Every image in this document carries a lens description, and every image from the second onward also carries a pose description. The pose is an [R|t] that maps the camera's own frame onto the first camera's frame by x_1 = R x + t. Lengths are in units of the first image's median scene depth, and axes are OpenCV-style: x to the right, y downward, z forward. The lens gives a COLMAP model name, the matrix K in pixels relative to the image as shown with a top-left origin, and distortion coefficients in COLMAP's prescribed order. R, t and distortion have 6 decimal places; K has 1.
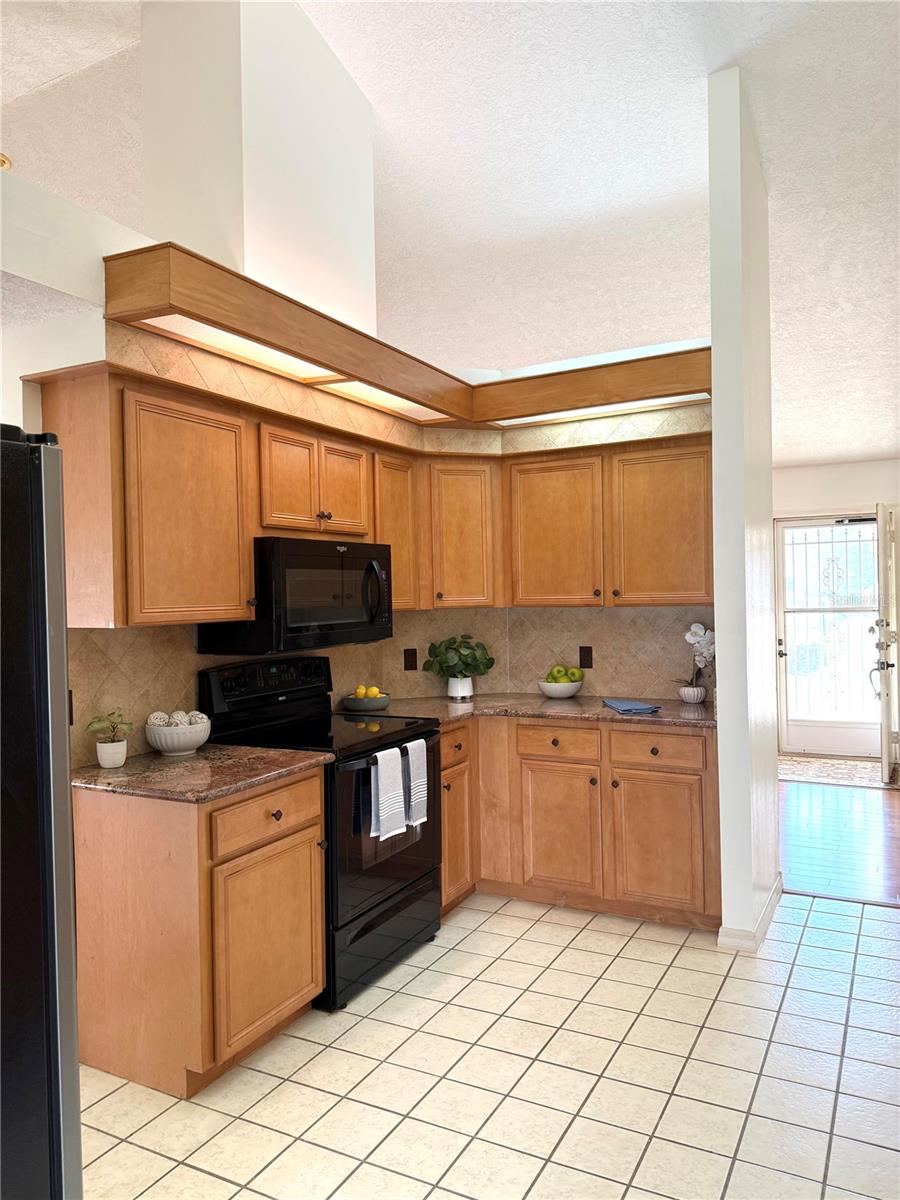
lens RADIAL K [[836.0, 0, 450.0], [0, 836.0, 600.0], [0, 0, 1]] dist [0.109511, -0.144878]
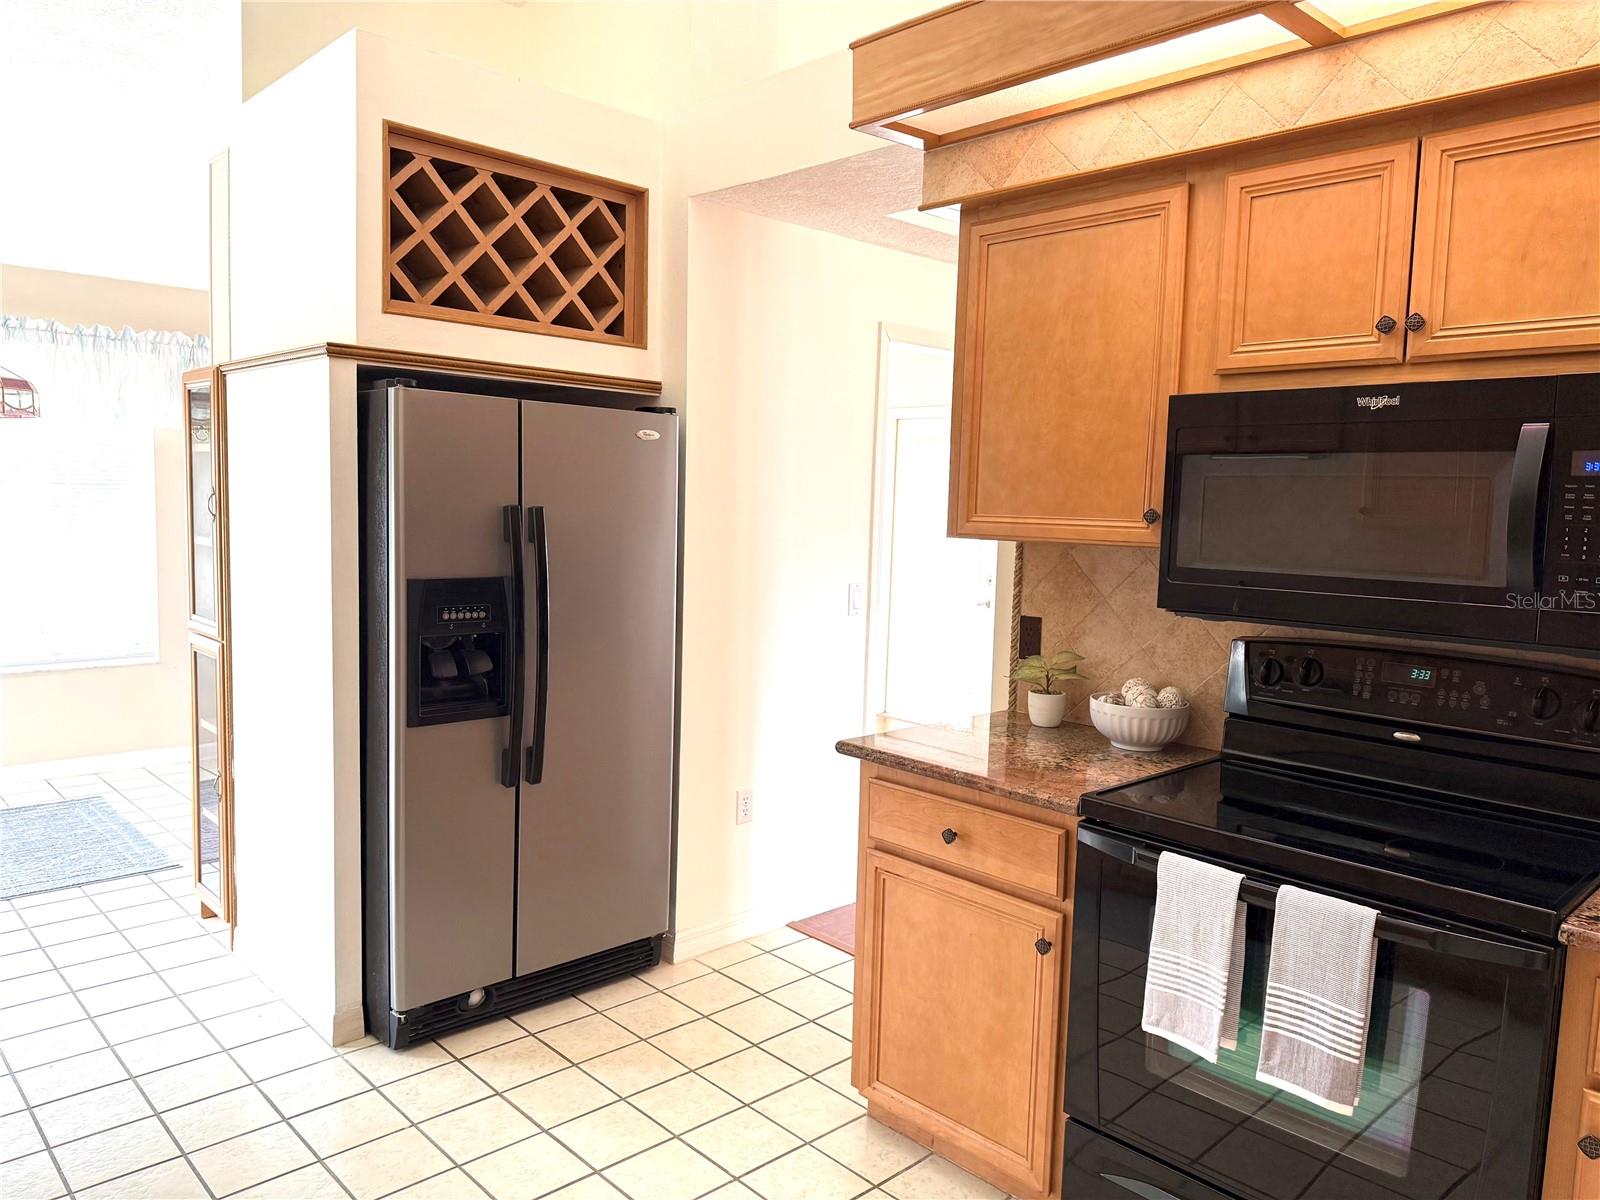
lens RADIAL K [[1114.7, 0, 802.5], [0, 1114.7, 606.6], [0, 0, 1]] dist [0.109511, -0.144878]
pose [[-0.303792, 0.103368, -0.947114, 0.602380], [-0.032926, 0.992364, 0.118868, -0.021259], [0.952169, 0.067295, -0.298068, 1.073599]]
